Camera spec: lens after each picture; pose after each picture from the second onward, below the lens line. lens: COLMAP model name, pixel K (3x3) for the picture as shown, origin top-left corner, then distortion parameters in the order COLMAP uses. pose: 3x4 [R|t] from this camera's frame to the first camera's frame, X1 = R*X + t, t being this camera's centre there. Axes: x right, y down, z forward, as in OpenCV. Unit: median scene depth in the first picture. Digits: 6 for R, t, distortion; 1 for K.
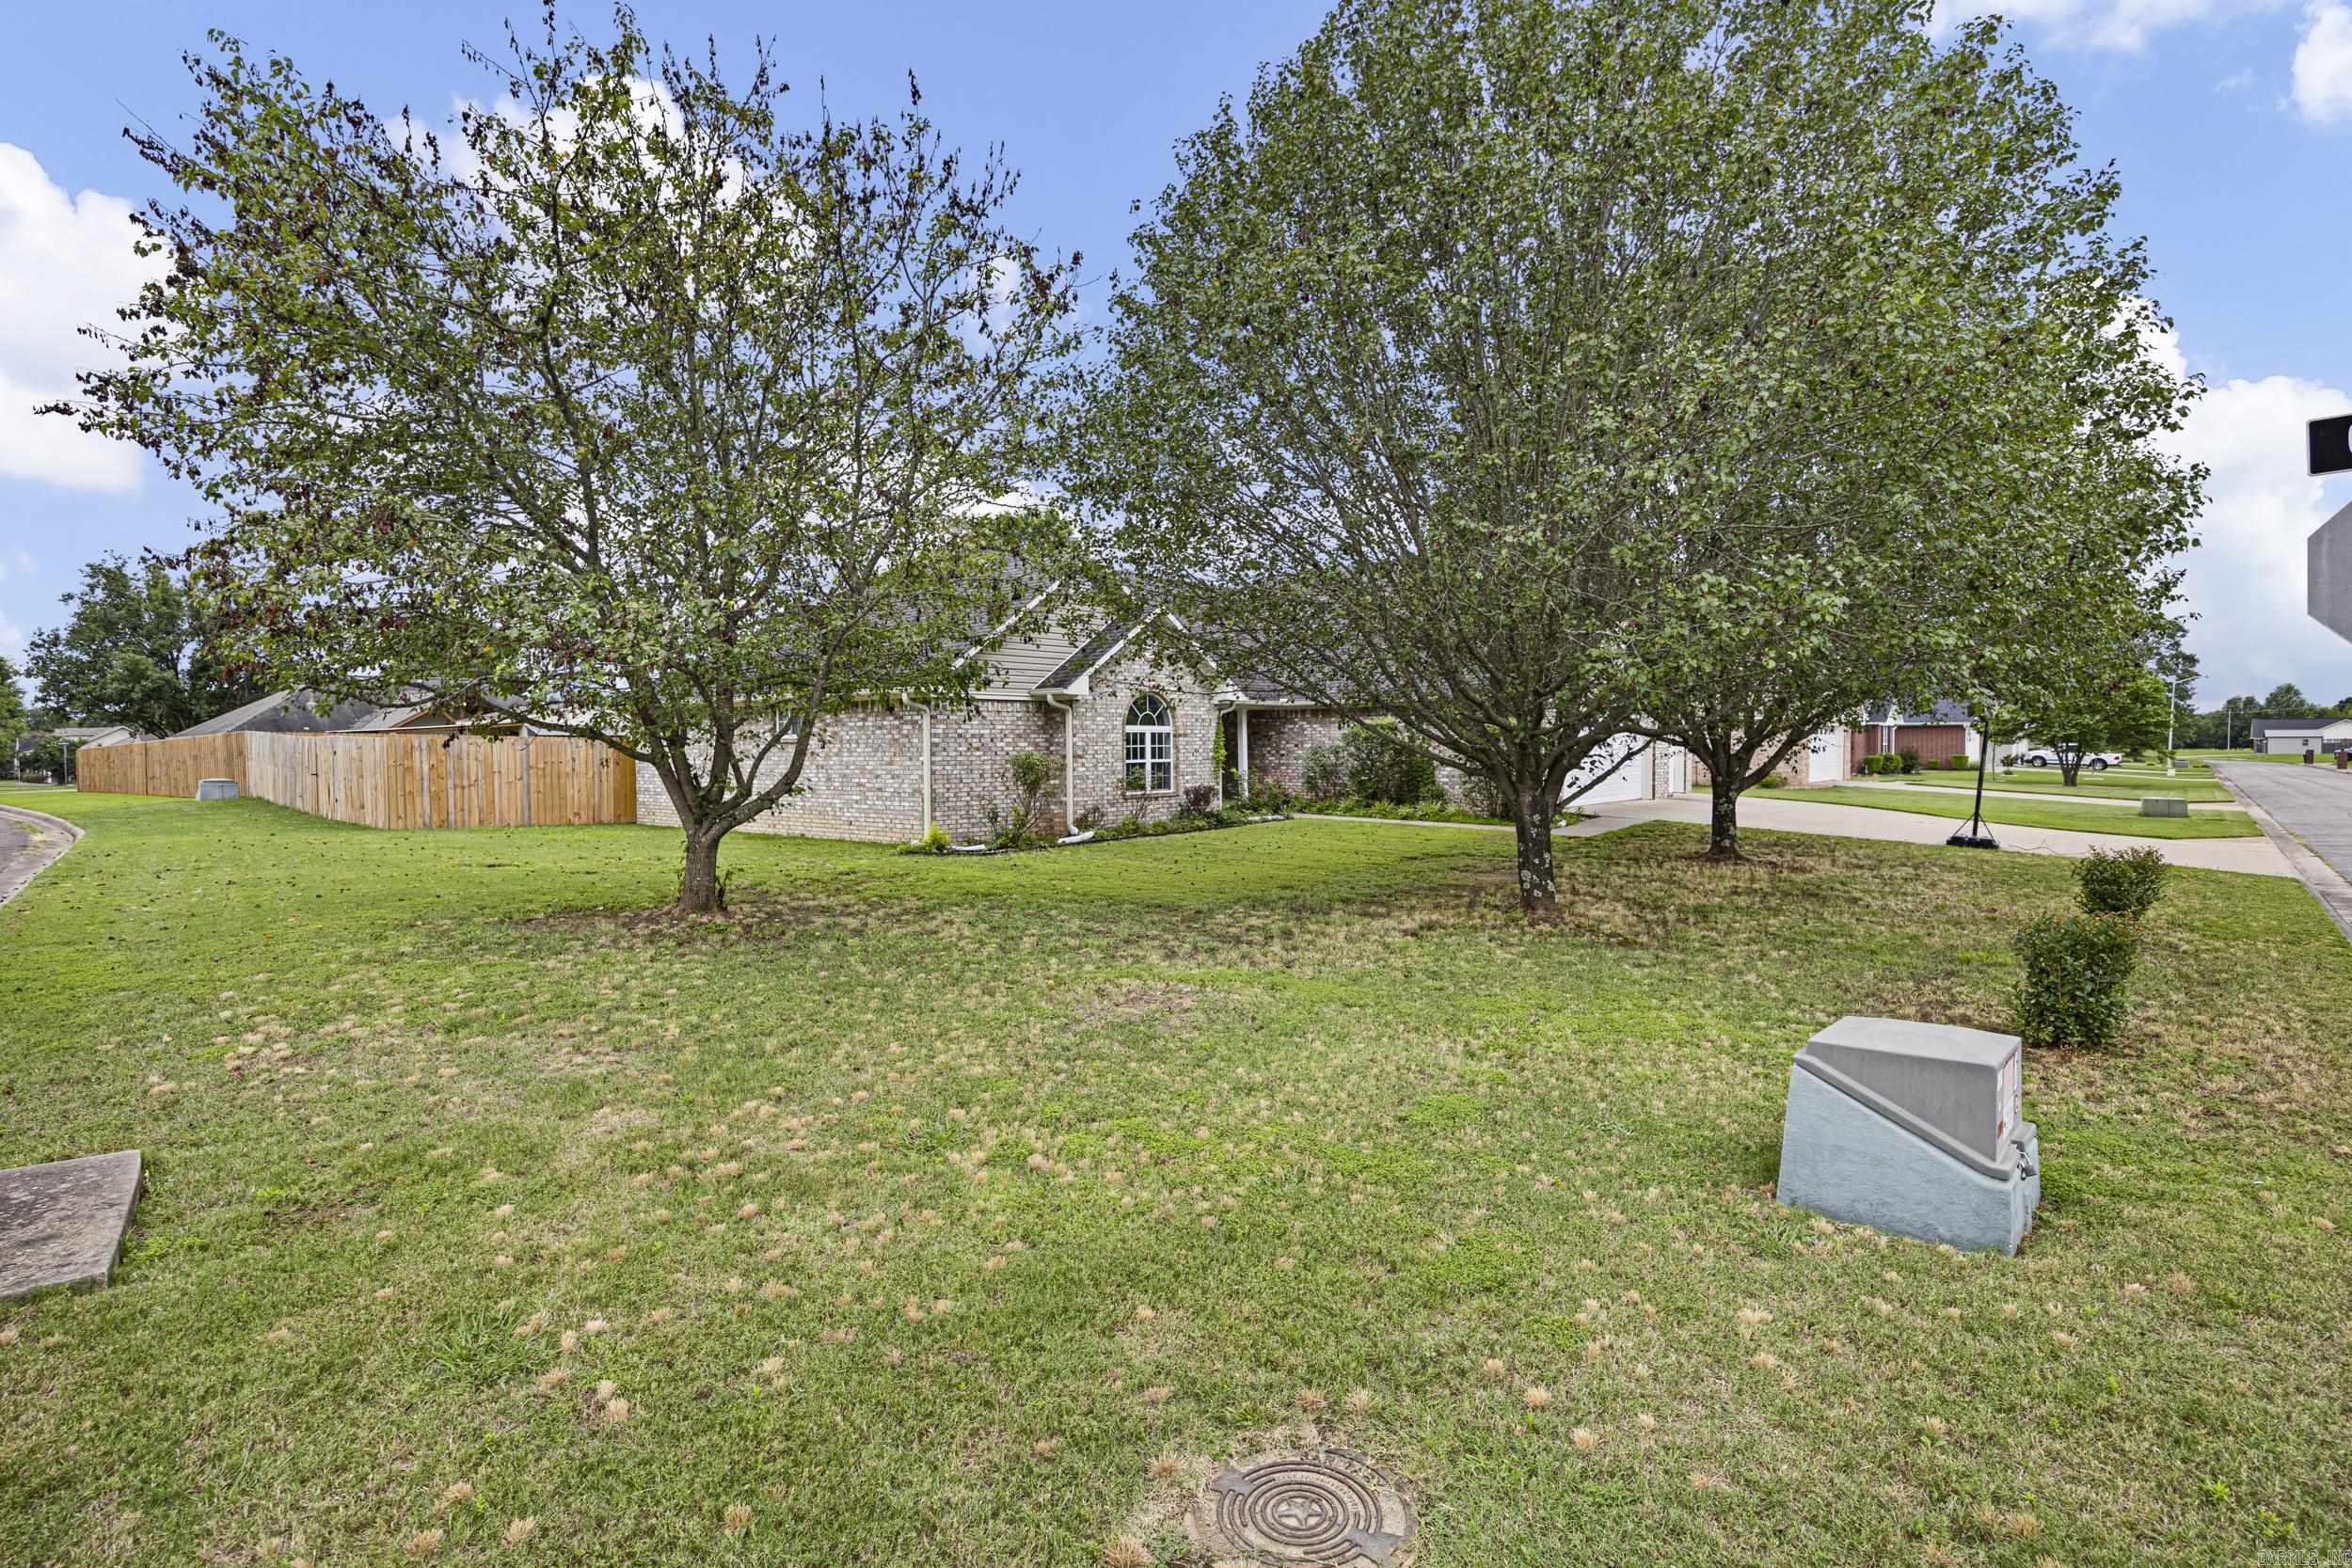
lens RADIAL K [[1276.1, 0, 1176.0], [0, 1276.1, 784.0], [0, 0, 1]] dist [-0.000115, 0.000015]
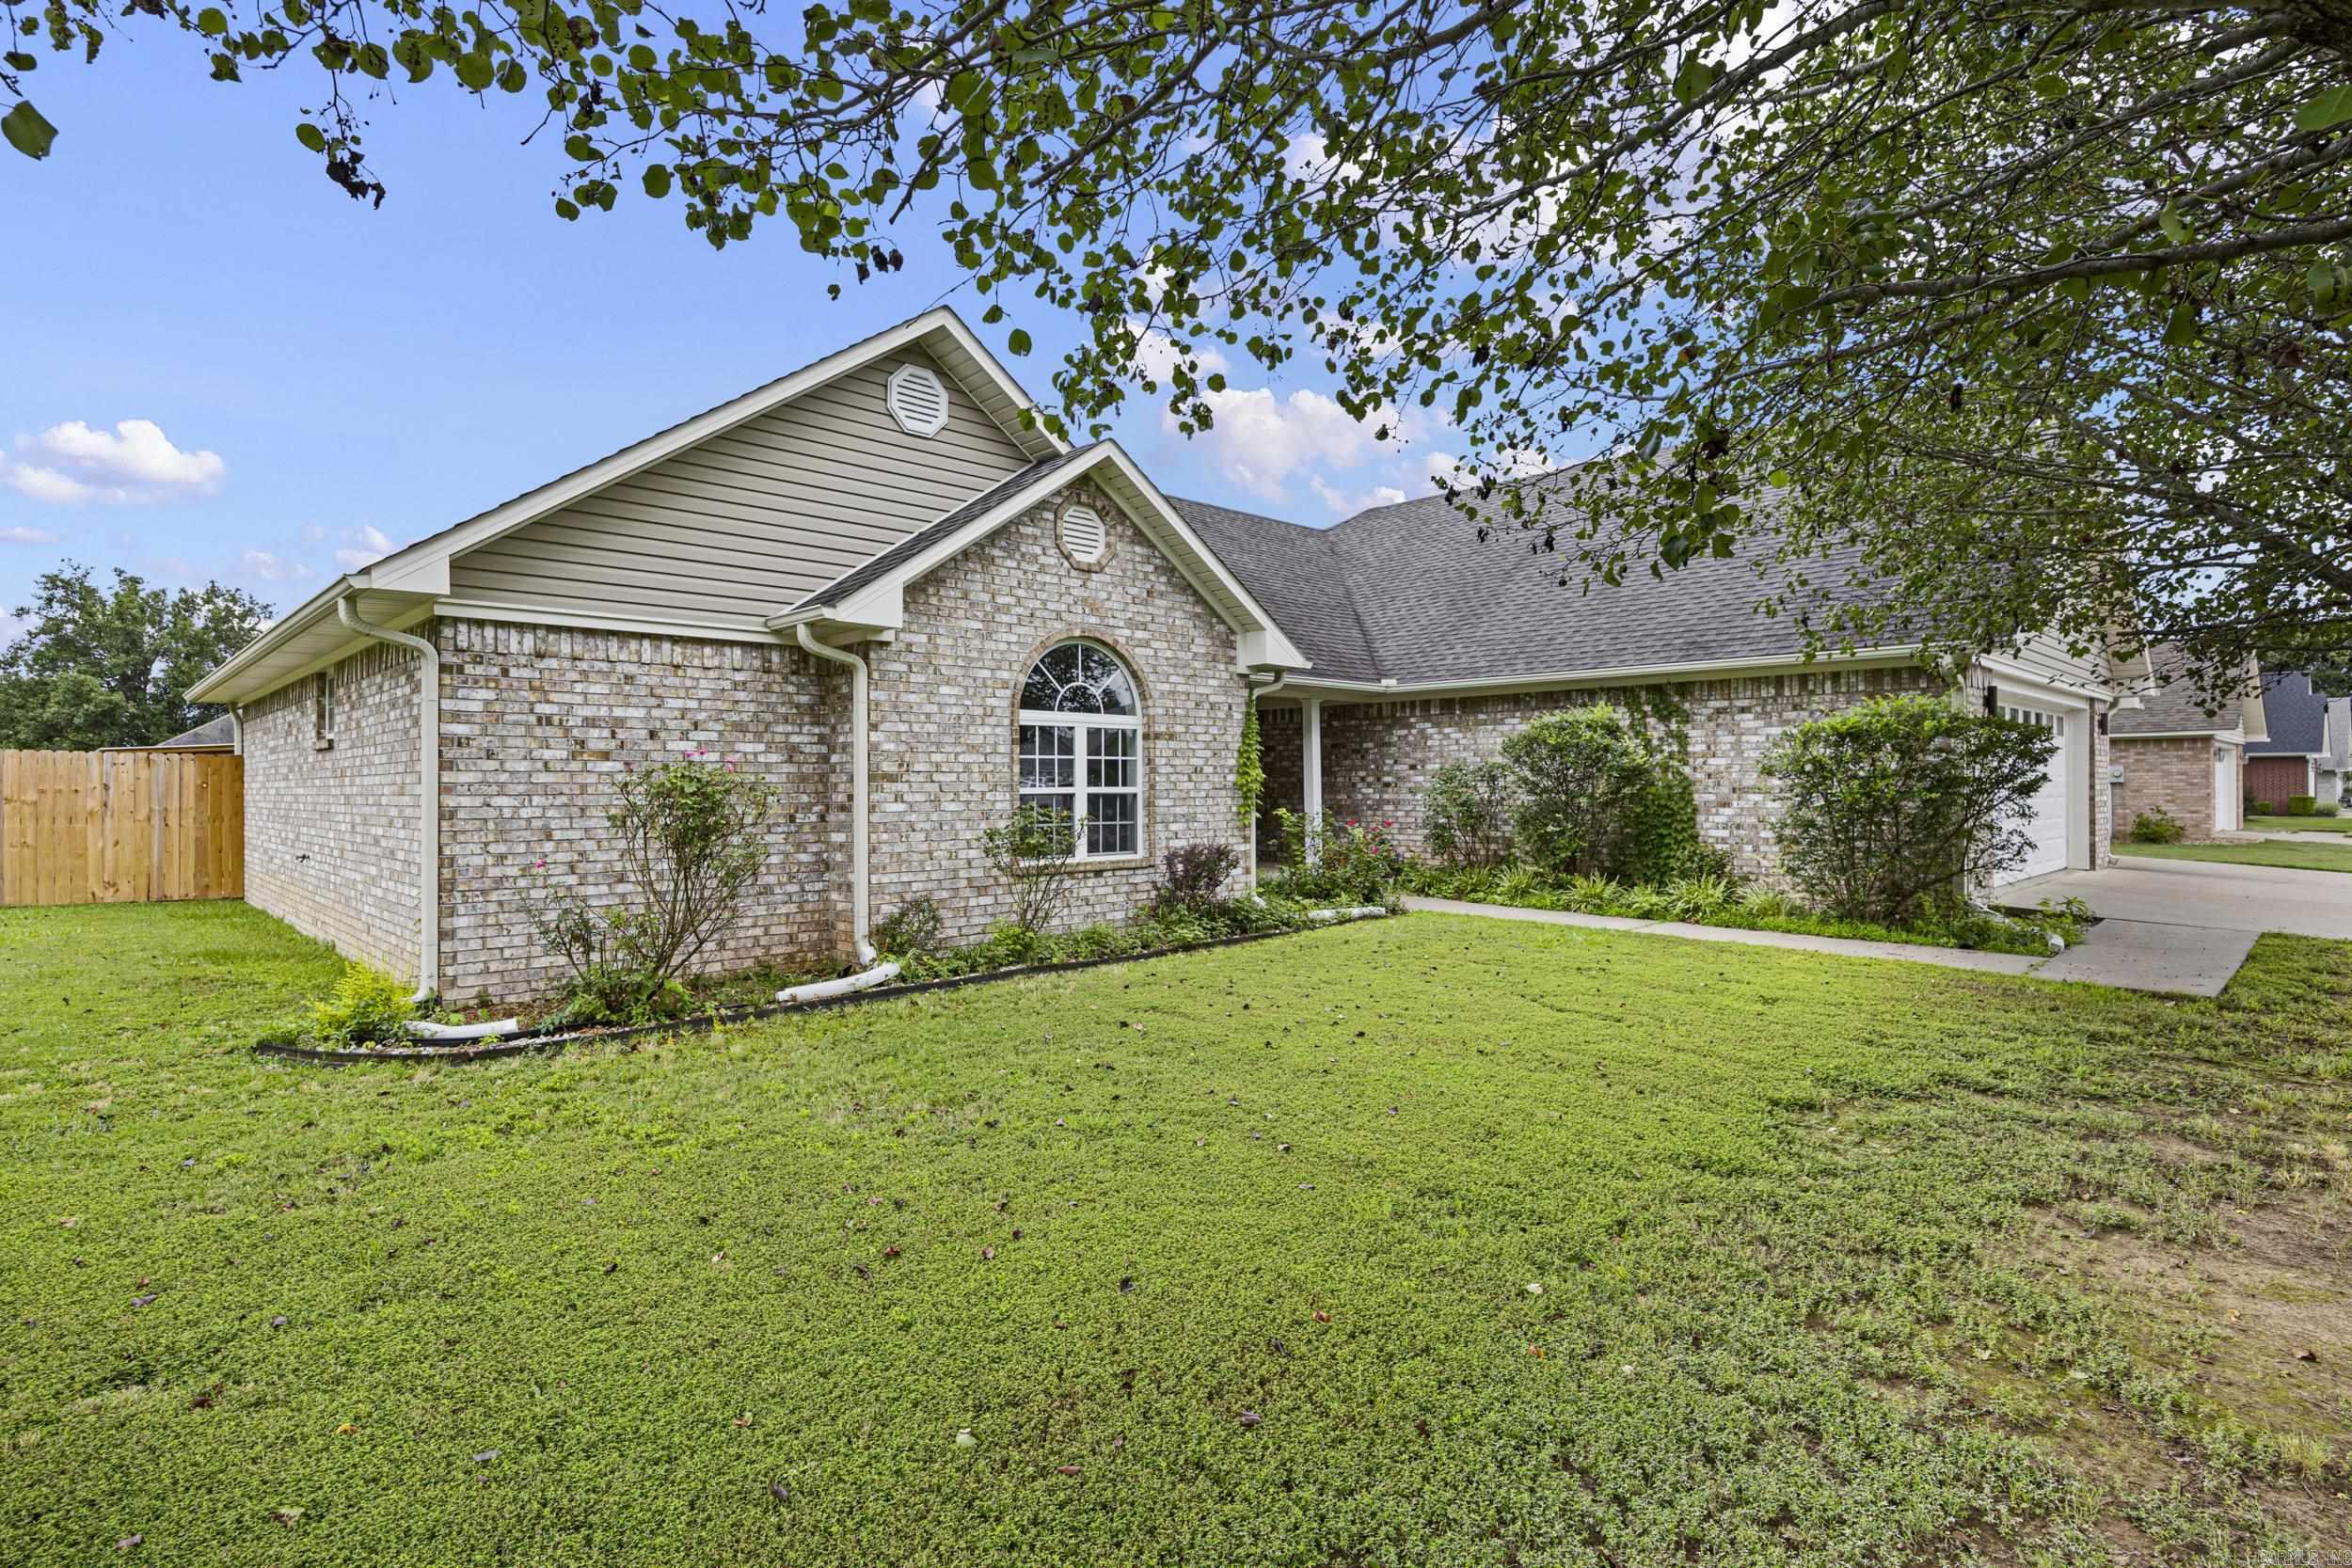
lens RADIAL K [[1276.1, 0, 1176.0], [0, 1276.1, 784.0], [0, 0, 1]] dist [-0.000115, 0.000015]
pose [[0.995759, 0.003187, -0.091939, 0.052791], [-0.006184, 0.999458, -0.032328, -0.005852], [0.091787, 0.032760, 0.995240, 0.544430]]
